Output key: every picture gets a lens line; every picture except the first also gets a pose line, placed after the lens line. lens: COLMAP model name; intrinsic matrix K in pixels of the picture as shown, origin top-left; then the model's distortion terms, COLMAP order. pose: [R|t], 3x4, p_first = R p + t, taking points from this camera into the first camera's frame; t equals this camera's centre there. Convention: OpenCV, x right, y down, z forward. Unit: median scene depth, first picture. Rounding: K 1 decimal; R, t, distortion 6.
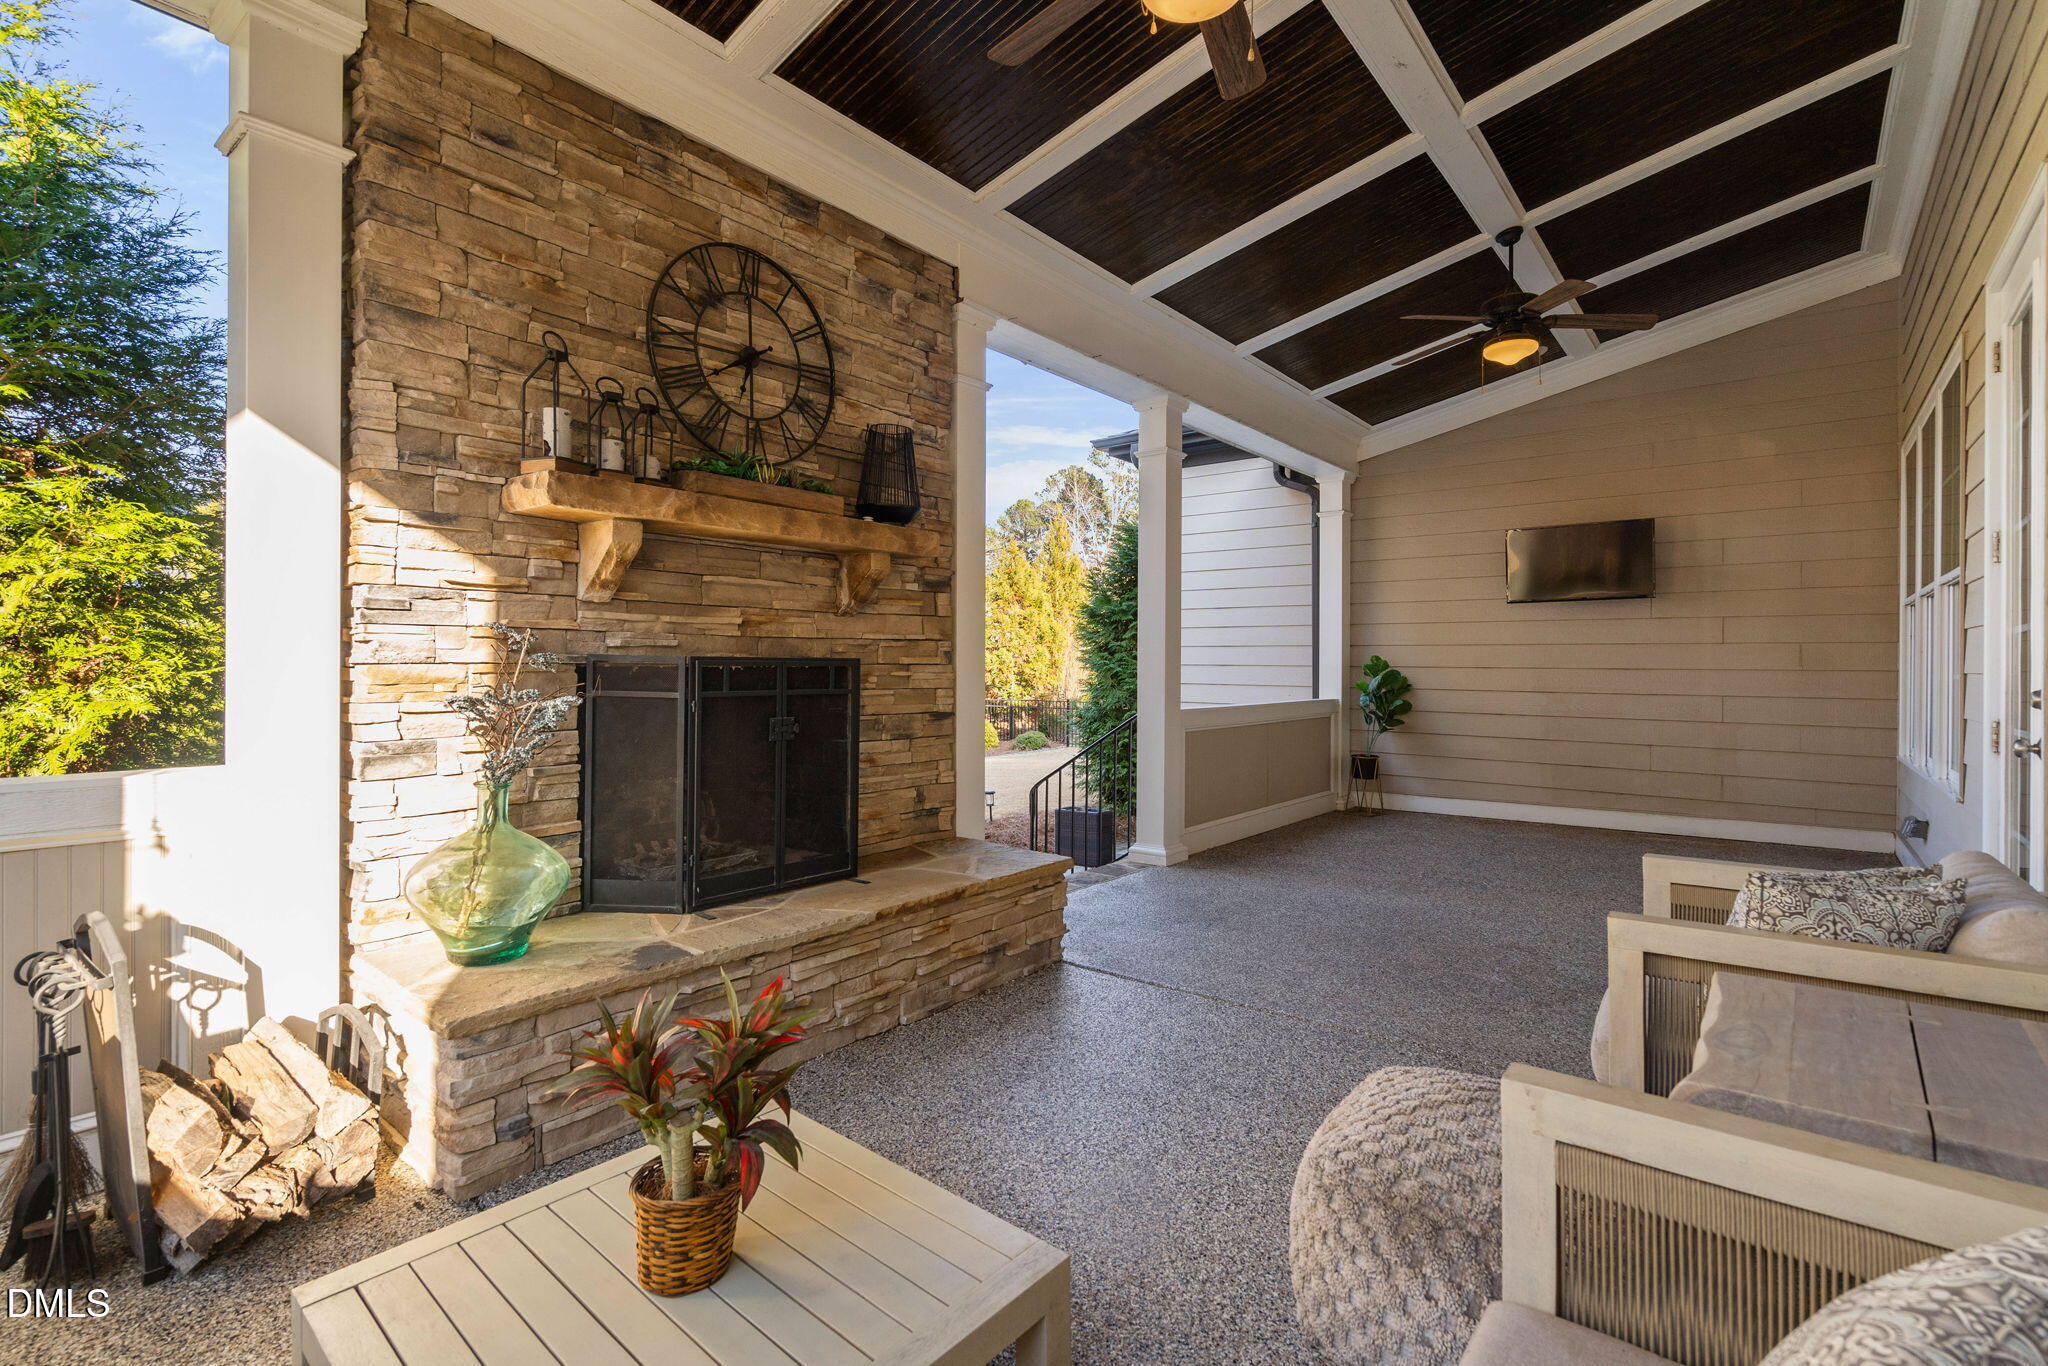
lens RADIAL K [[929.3, 0, 1021.1], [0, 929.3, 683.5], [0, 0, 1]] dist [-0.005249, 0.002036]
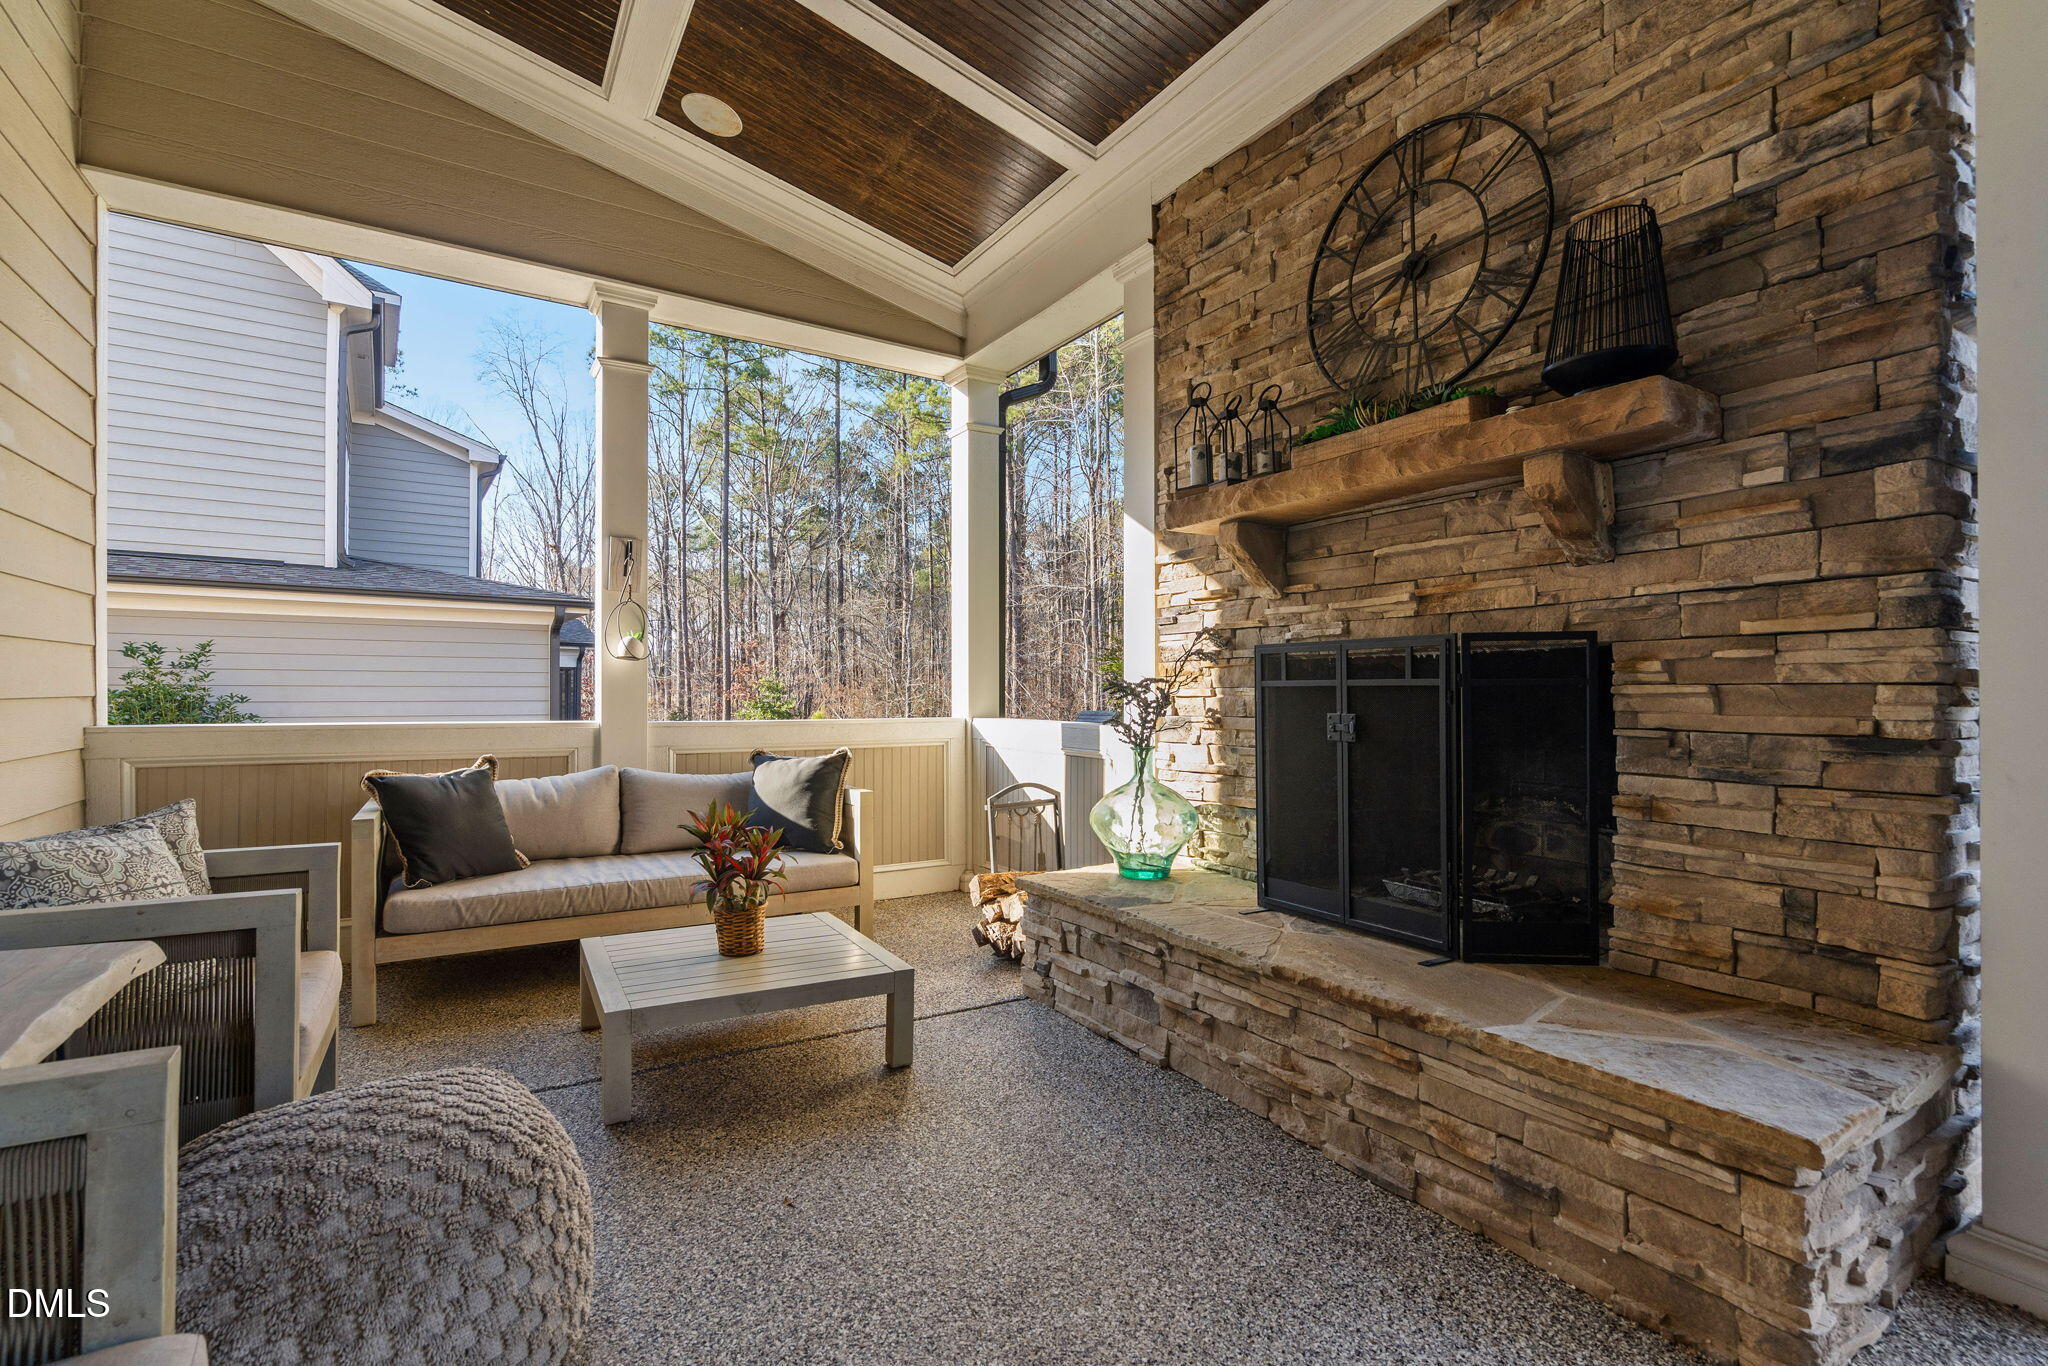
lens RADIAL K [[929.3, 0, 1021.1], [0, 929.3, 683.5], [0, 0, 1]] dist [-0.005249, 0.002036]
pose [[-0.329578, -0.009336, -0.944082, 0.536888], [-0.017070, 0.999847, -0.003928, 0.016093], [0.943974, 0.014821, -0.329687, 0.882643]]
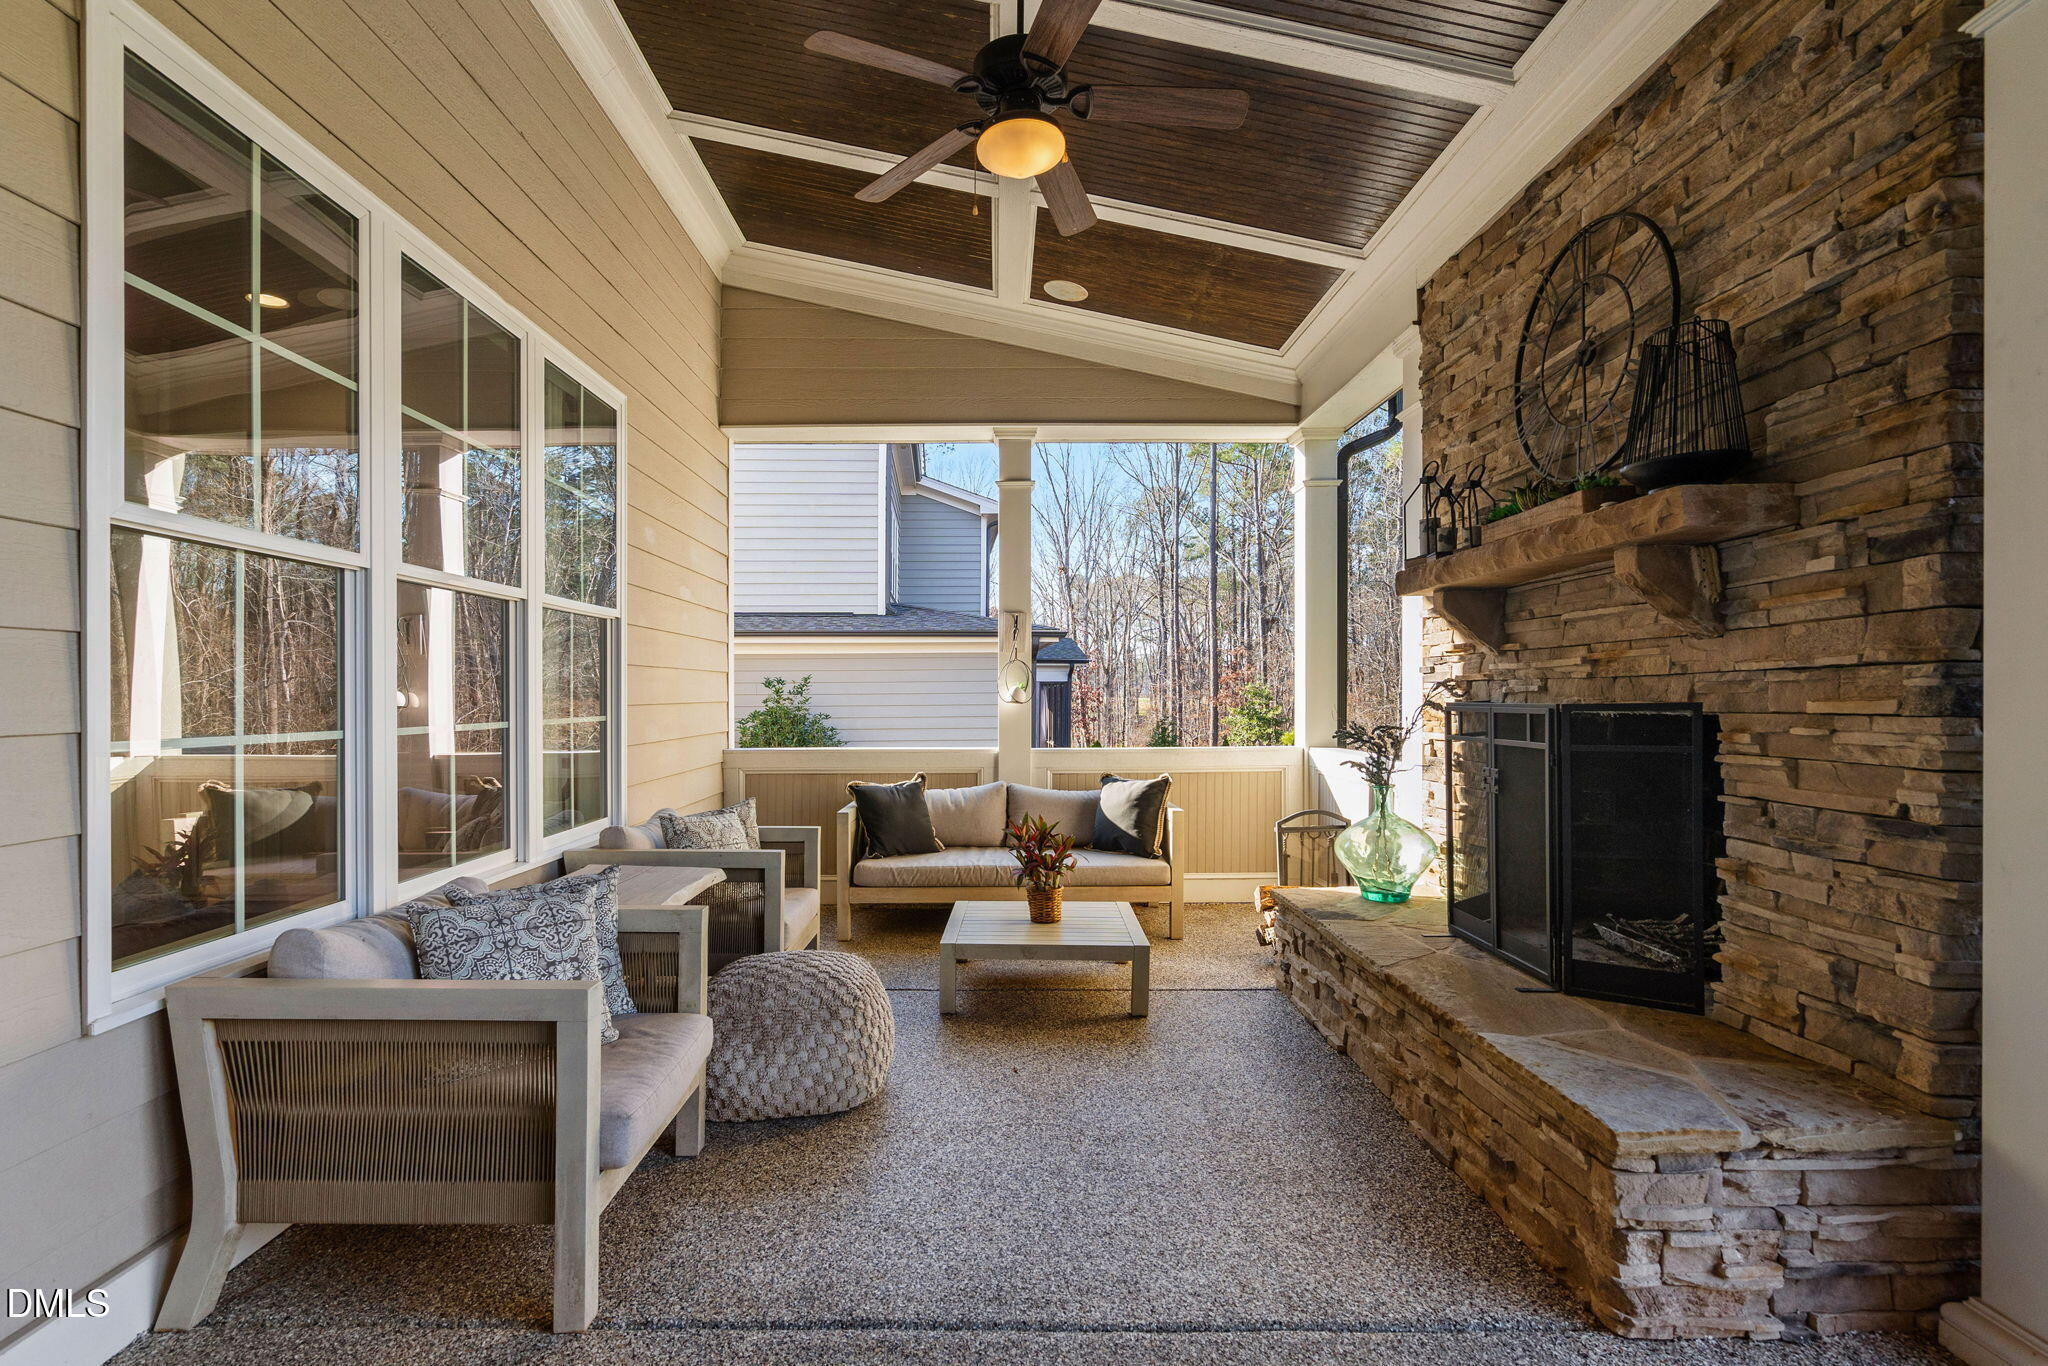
lens RADIAL K [[959.8, 0, 1012.7], [0, 959.8, 664.6], [0, 0, 1]] dist [-0.001084, 0.001070]
pose [[-0.765519, -0.015076, -0.643237, 0.648603], [-0.004131, 0.999820, -0.018516, -0.041403], [0.643400, -0.011517, -0.765443, 1.255537]]
